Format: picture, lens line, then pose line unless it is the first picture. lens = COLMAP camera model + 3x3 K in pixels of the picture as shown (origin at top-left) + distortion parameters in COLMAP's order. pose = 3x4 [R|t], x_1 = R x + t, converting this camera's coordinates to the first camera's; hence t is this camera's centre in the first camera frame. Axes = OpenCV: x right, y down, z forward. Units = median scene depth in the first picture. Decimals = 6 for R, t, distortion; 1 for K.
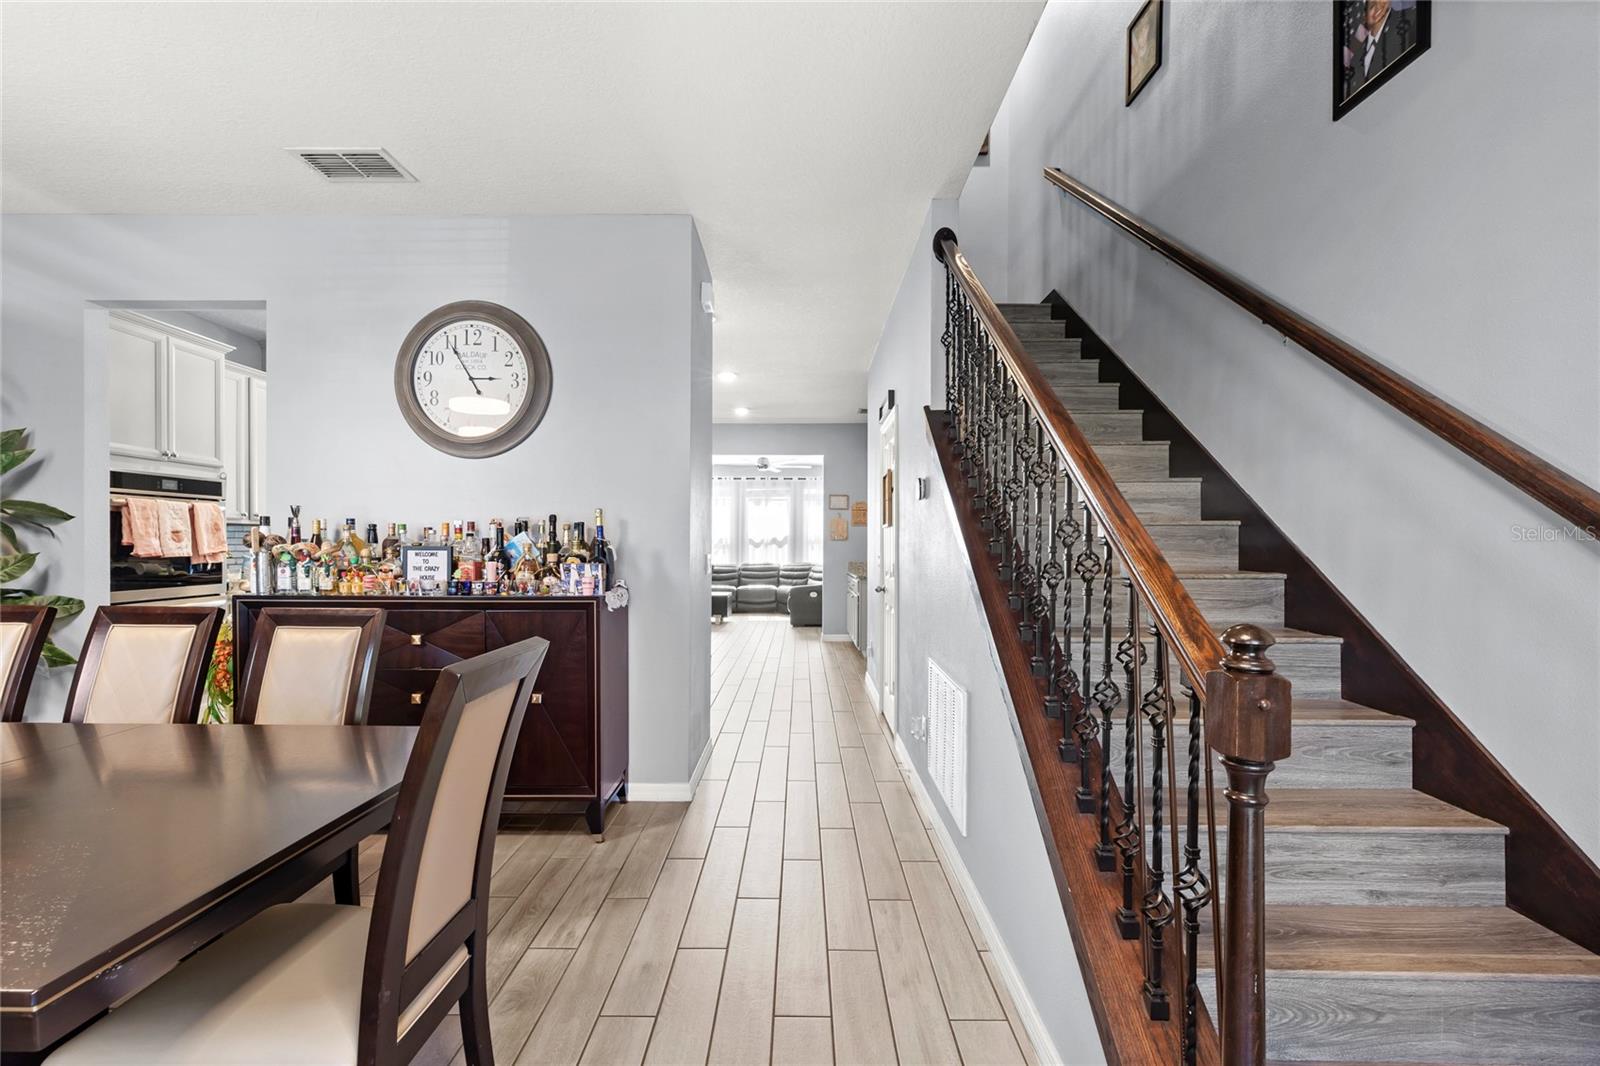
lens RADIAL K [[710.7, 0, 797.7], [0, 710.7, 540.0], [0, 0, 1]] dist [0.005613, 0.000621]
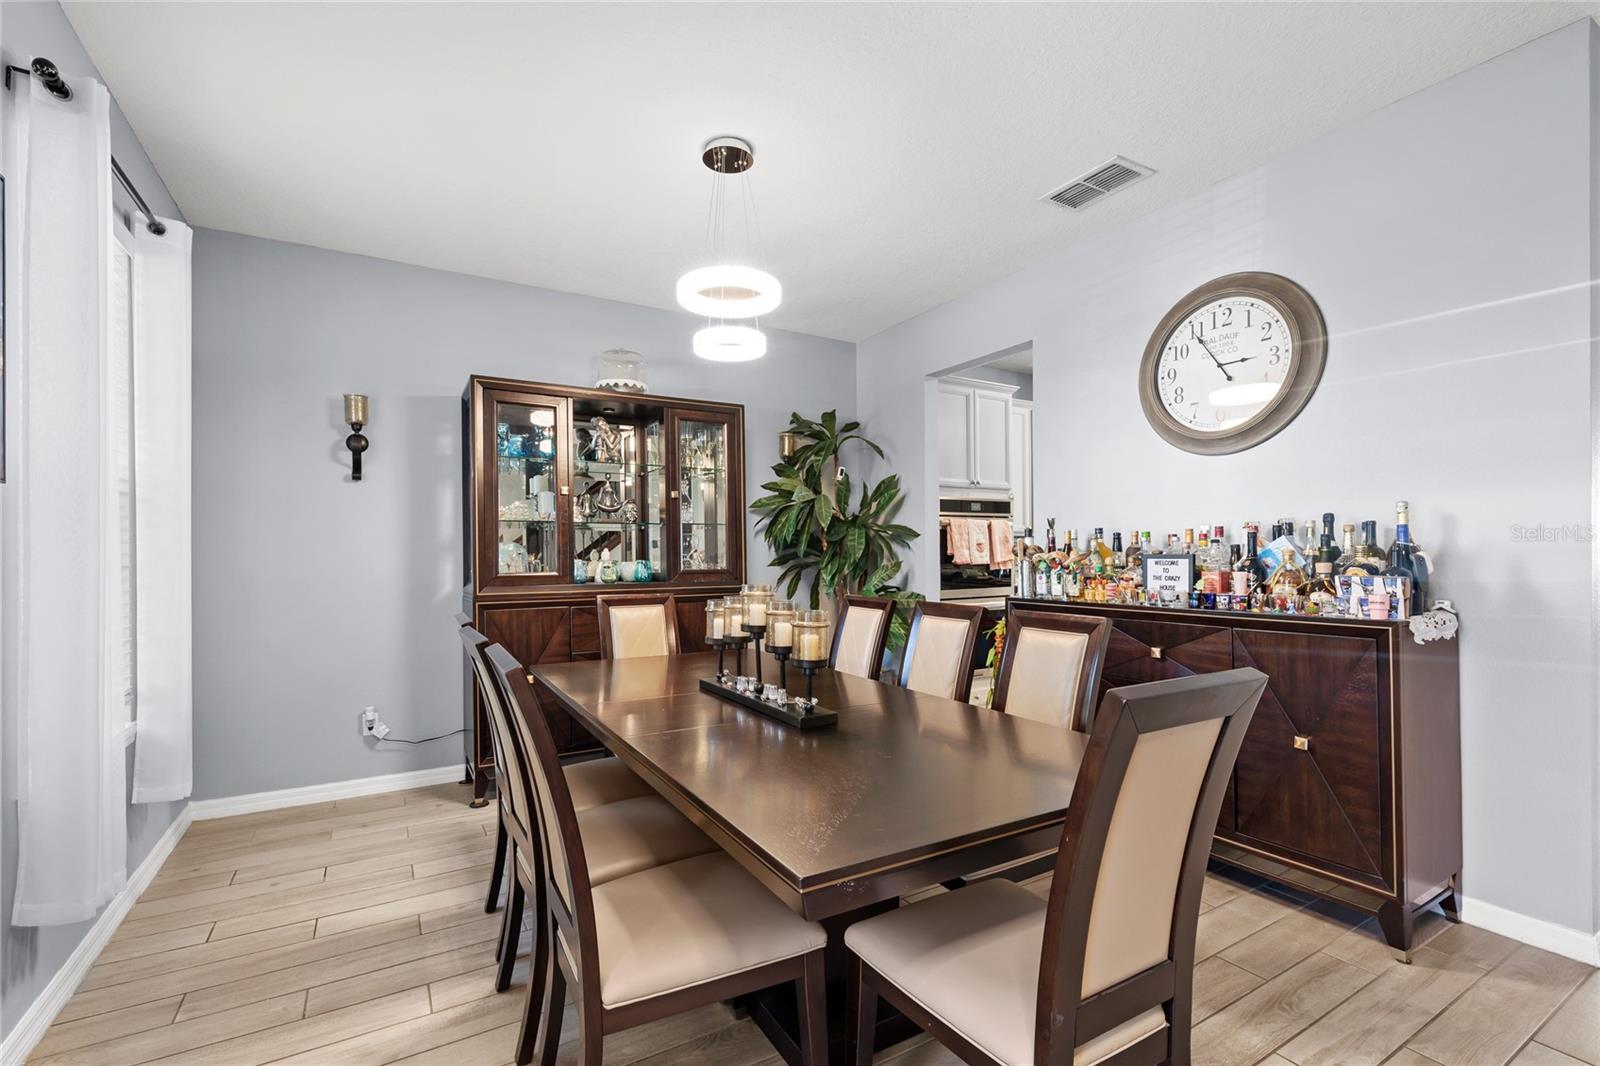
lens RADIAL K [[710.7, 0, 799.1], [0, 710.7, 548.9], [0, 0, 1]] dist [0.005613, 0.000621]
pose [[0.506110, -0.013731, -0.862360, 0.042639], [0.014737, 0.999865, -0.007272, 0.001231], [0.862343, -0.009028, 0.506244, 0.102743]]
